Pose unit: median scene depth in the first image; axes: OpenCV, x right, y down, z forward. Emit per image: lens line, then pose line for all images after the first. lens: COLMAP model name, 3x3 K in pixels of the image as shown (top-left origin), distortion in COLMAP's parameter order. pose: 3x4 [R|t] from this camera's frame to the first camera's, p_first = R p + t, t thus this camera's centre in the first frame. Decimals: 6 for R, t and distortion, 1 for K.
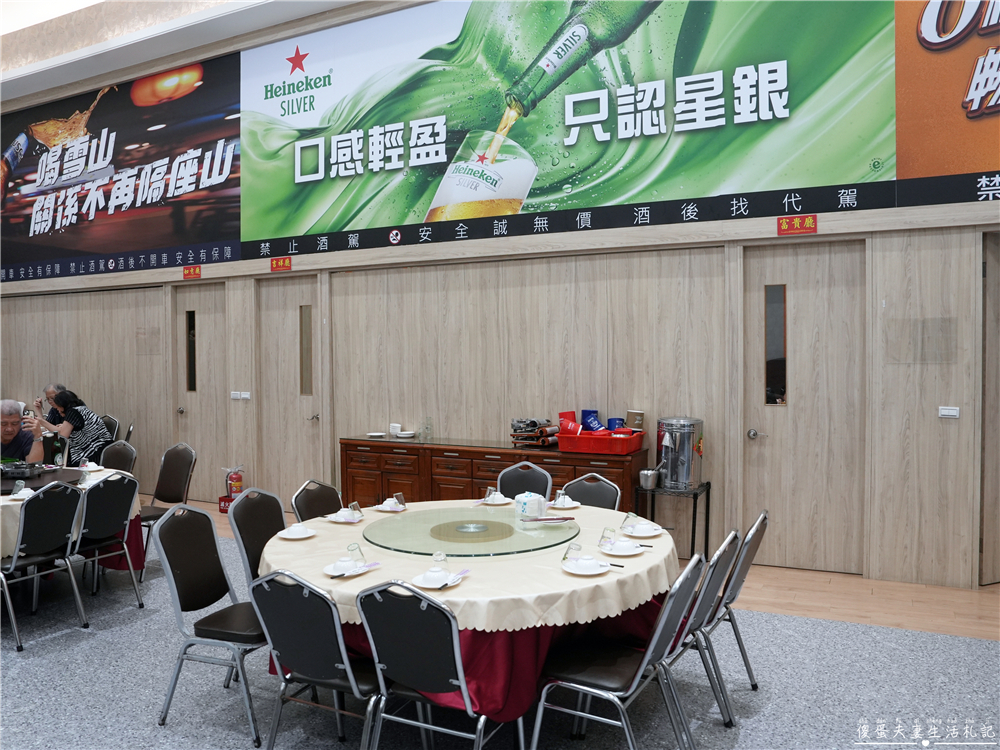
lens RADIAL K [[773.1, 0, 500.0], [0, 773.1, 375.0], [0, 0, 1]] dist [-0.107466, 0.084195]
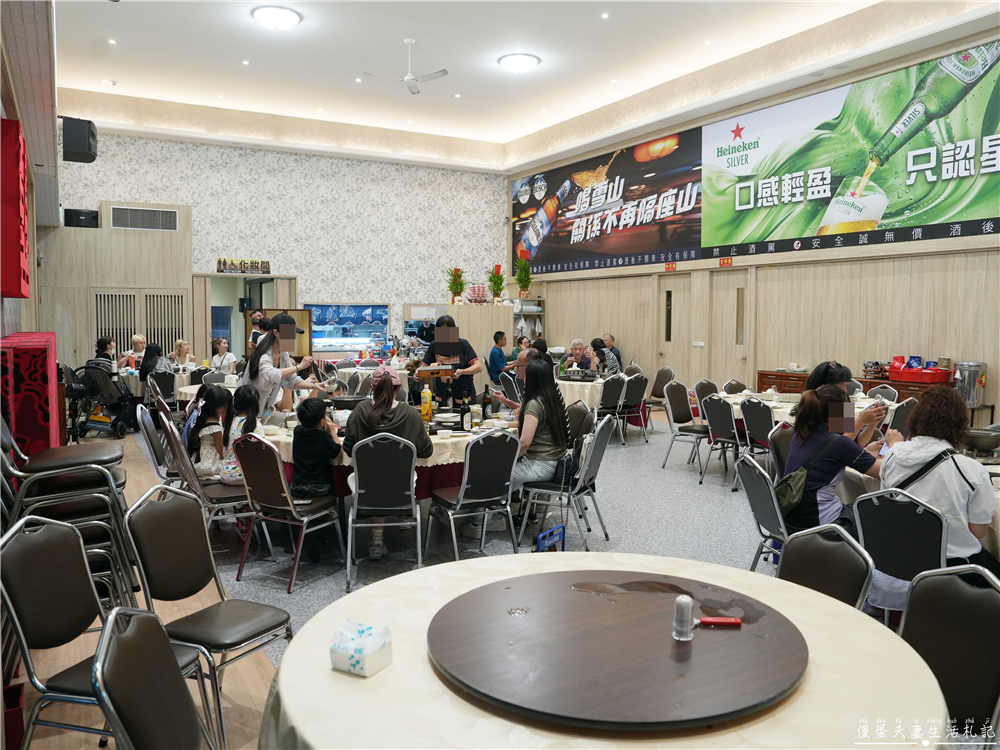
lens RADIAL K [[773.1, 0, 500.0], [0, 773.1, 375.0], [0, 0, 1]] dist [-0.107466, 0.084195]
pose [[0.838372, 0.045358, -0.543208, 0.205450], [-0.021716, 0.998520, 0.049860, 0.021940], [0.544666, -0.030005, 0.838116, -0.629069]]
